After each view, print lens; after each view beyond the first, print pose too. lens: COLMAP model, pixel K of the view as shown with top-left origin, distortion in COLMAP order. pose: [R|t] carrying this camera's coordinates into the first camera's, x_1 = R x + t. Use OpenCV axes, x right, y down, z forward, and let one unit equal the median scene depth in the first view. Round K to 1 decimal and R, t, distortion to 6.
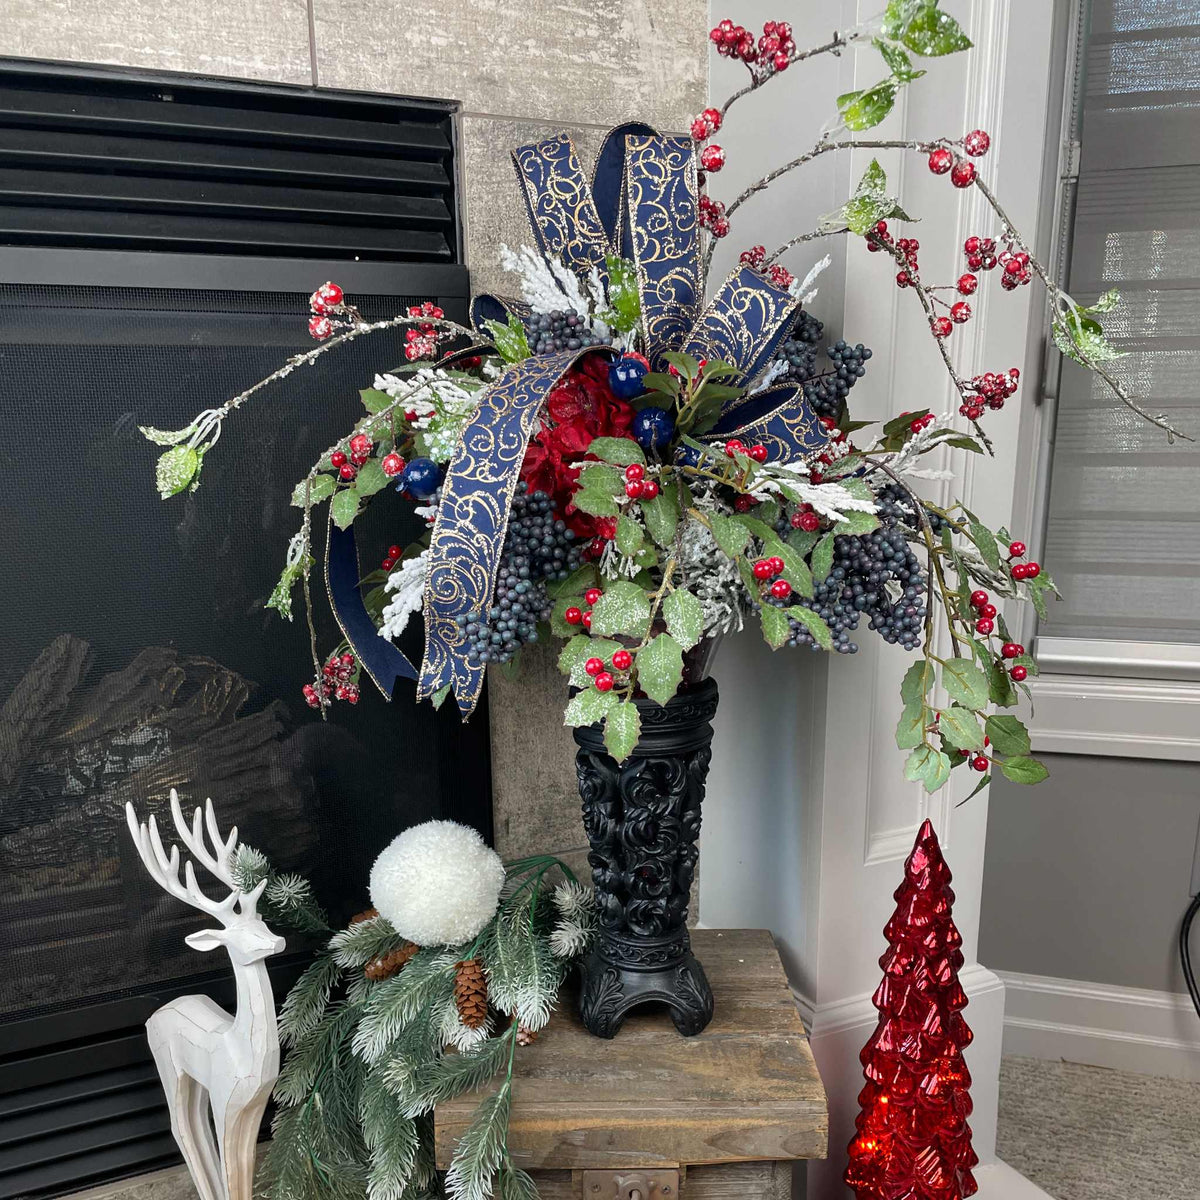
lens RADIAL K [[1219.1, 0, 602.1], [0, 1219.1, 747.5], [0, 0, 1]] dist [0.103971, -0.176092]
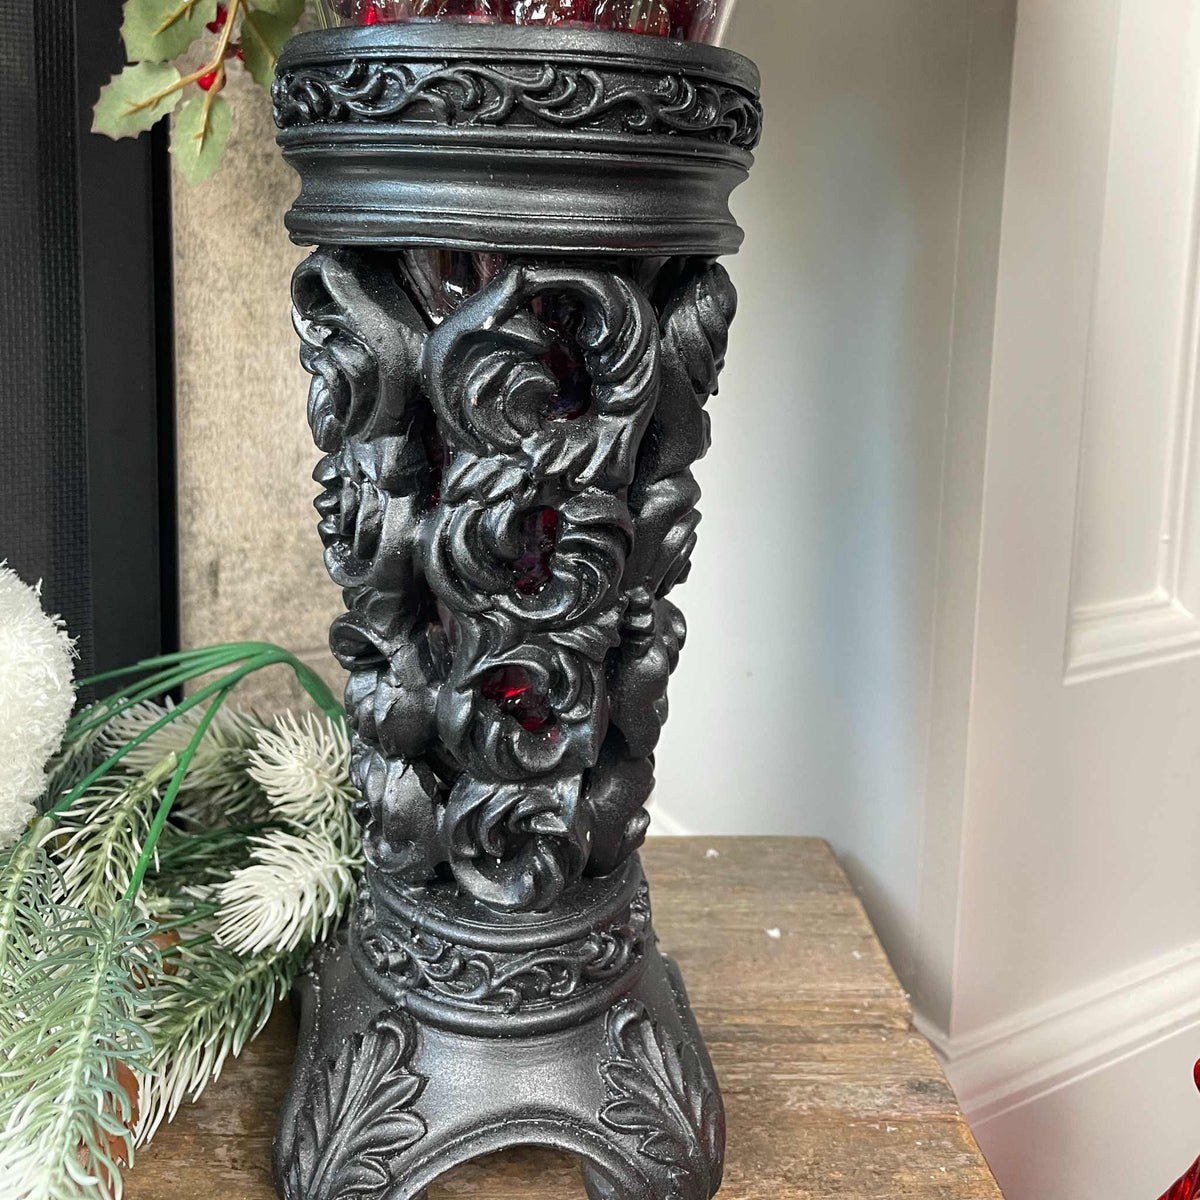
lens RADIAL K [[1229.9, 0, 605.6], [0, 1229.9, 392.0], [0, 0, 1]] dist [0.084057, -0.132726]
pose [[0.997746, 0.030486, 0.059771, 0.046007], [-0.021718, 0.989598, -0.142214, 0.088433], [-0.063485, 0.140595, 0.988030, 0.832263]]
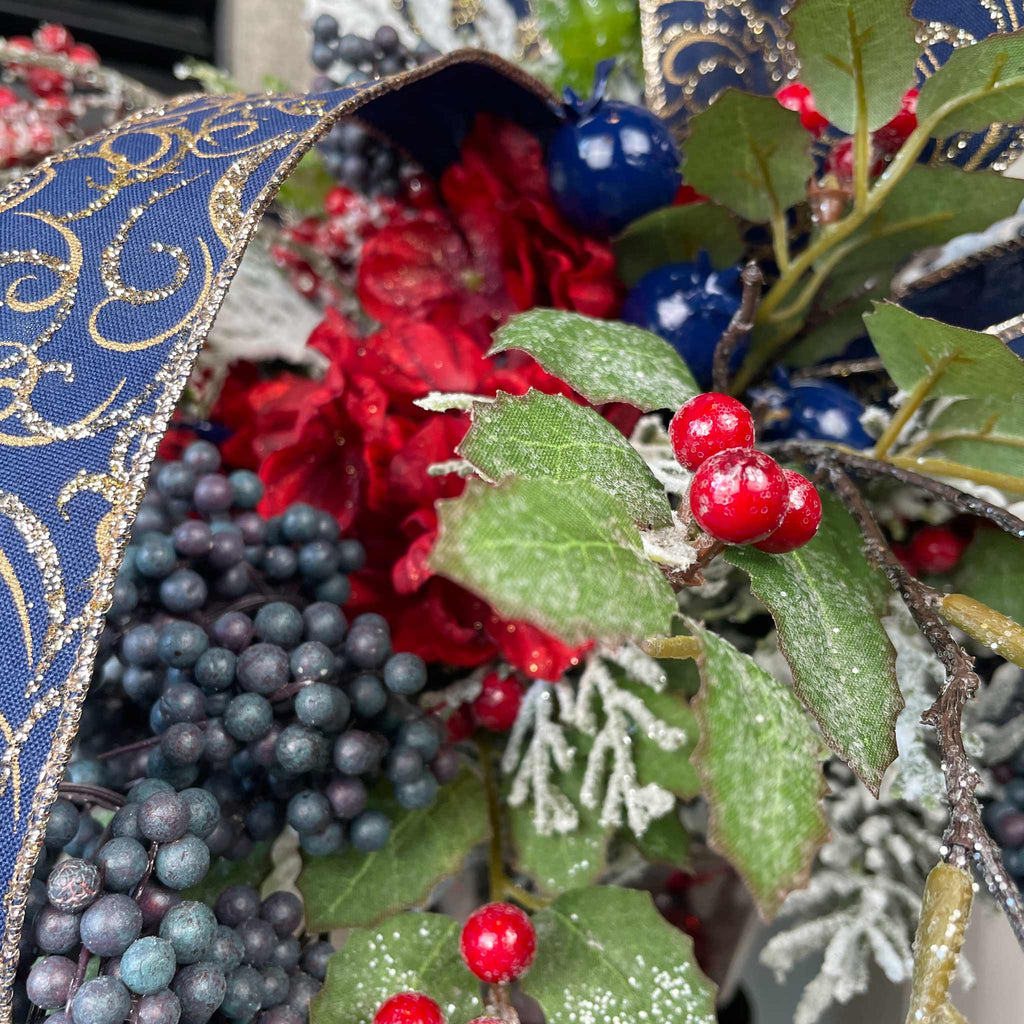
lens RADIAL K [[1076.5, 0, 506.3], [0, 1076.5, 513.7], [0, 0, 1]] dist [0.076806, -0.163929]
pose [[0.996714, 0.035006, 0.073043, -0.021967], [-0.017479, 0.973495, -0.228039, -0.148093], [-0.079090, 0.226013, 0.970908, 0.735306]]
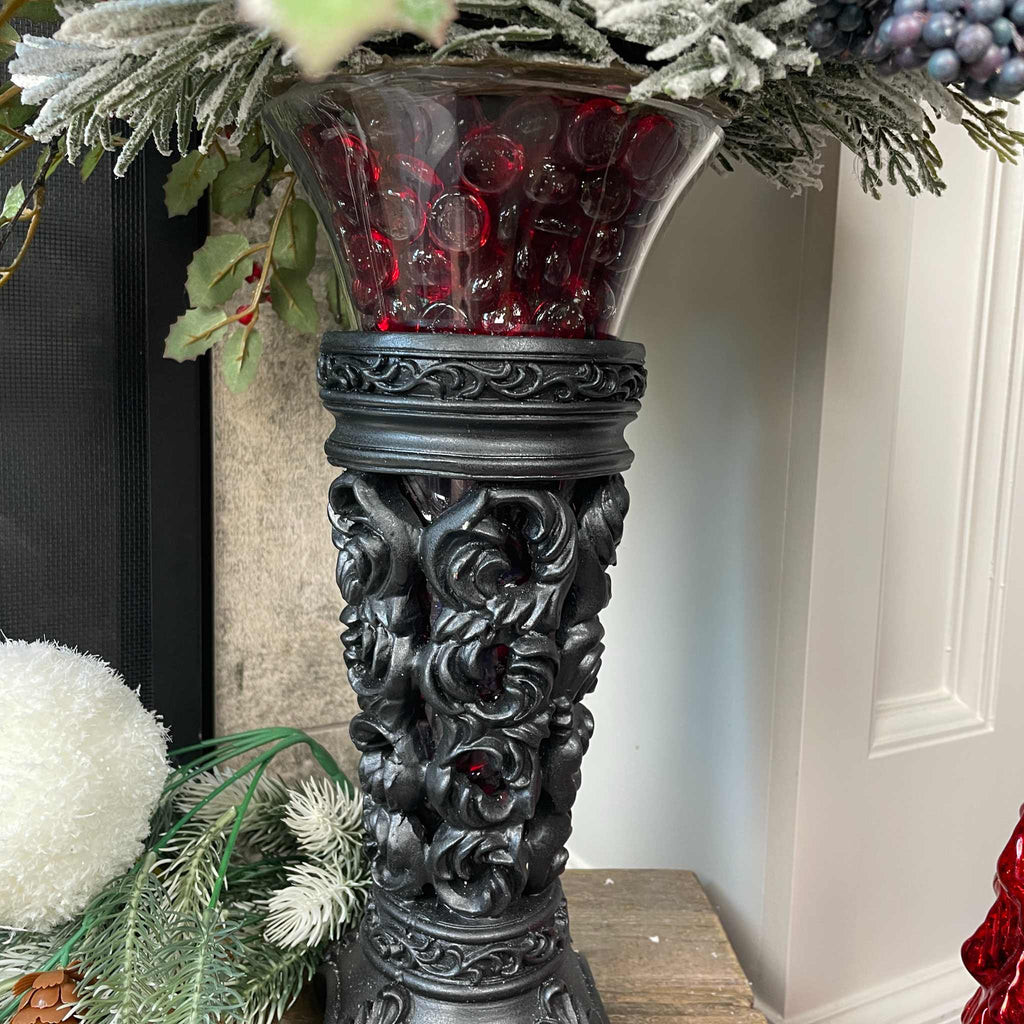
lens RADIAL K [[1045.9, 0, 514.1], [0, 1045.9, 496.2], [0, 0, 1]] dist [0.095301, -0.158314]
pose [[0.997755, 0.033875, 0.057779, 0.028888], [-0.025392, 0.989586, -0.141688, 0.072255], [-0.061977, 0.139903, 0.988224, 0.736751]]
